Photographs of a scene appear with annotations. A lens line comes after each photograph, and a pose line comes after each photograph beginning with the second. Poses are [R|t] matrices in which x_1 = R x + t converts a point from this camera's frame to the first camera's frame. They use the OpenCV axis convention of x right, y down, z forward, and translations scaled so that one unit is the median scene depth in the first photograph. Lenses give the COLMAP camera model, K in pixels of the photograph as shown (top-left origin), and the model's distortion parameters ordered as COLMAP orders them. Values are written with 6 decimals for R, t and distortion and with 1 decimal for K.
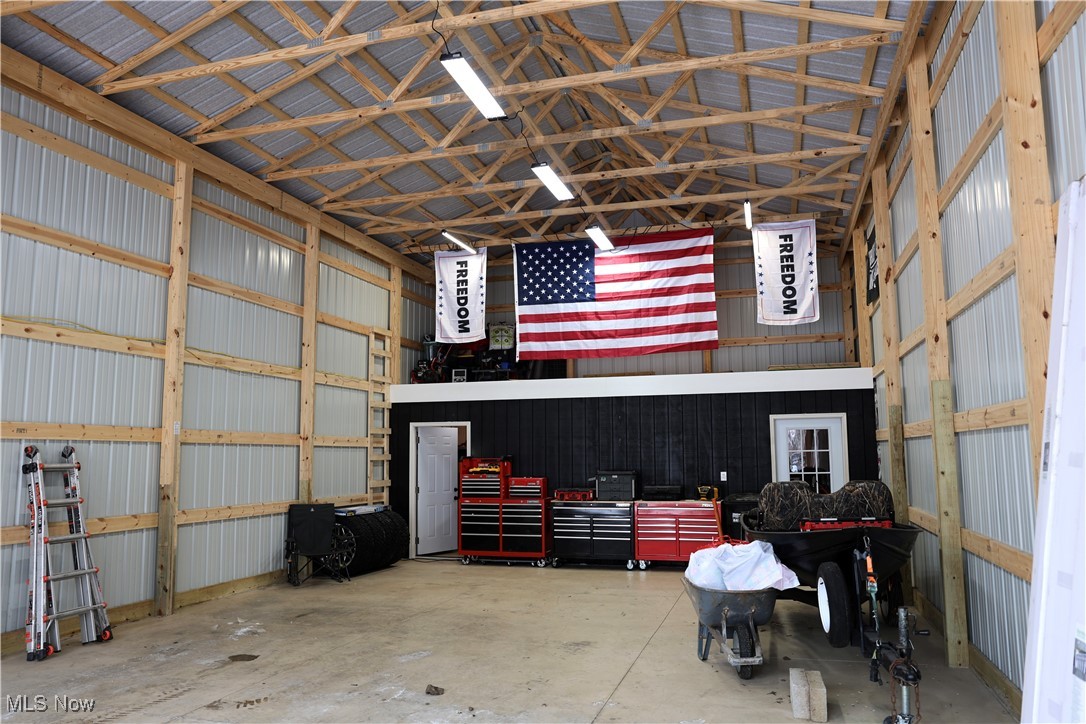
lens RADIAL K [[779.6, 0, 549.3], [0, 779.6, 357.7], [0, 0, 1]] dist [-0.046829, 0.007940]
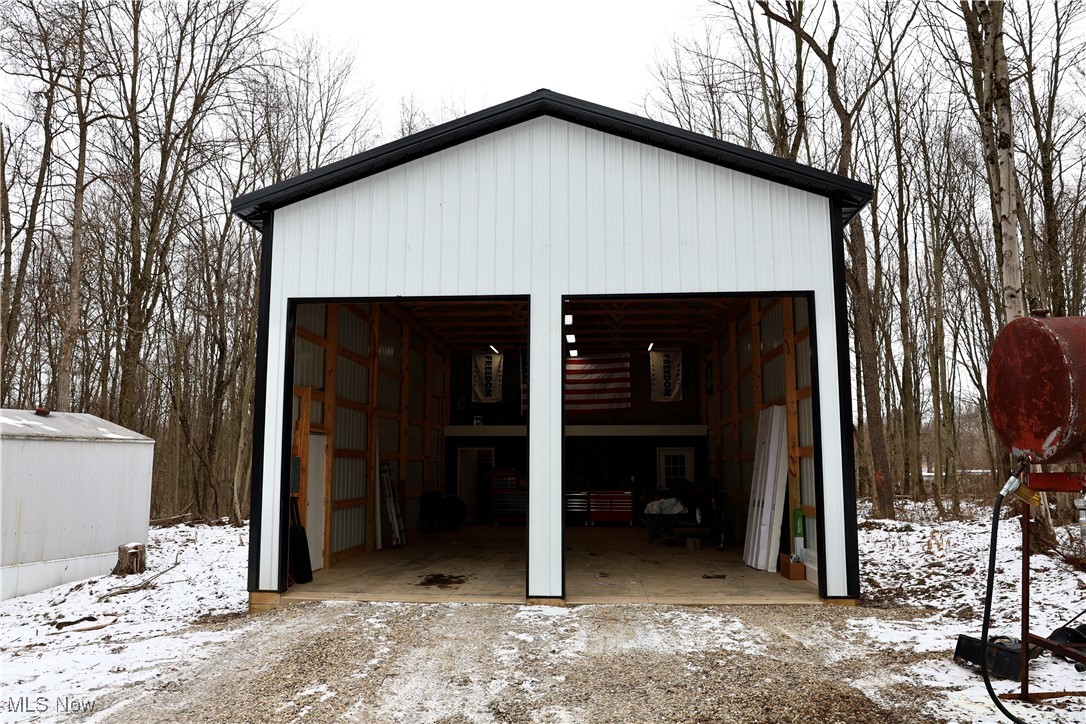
lens RADIAL K [[779.6, 0, 538.9], [0, 779.6, 364.1], [0, 0, 1]] dist [-0.046829, 0.007940]
pose [[0.977866, 0.036991, 0.205938, -0.414416], [-0.035380, 0.999308, -0.011500, -0.102253], [-0.206221, 0.003959, 0.978497, -0.852855]]
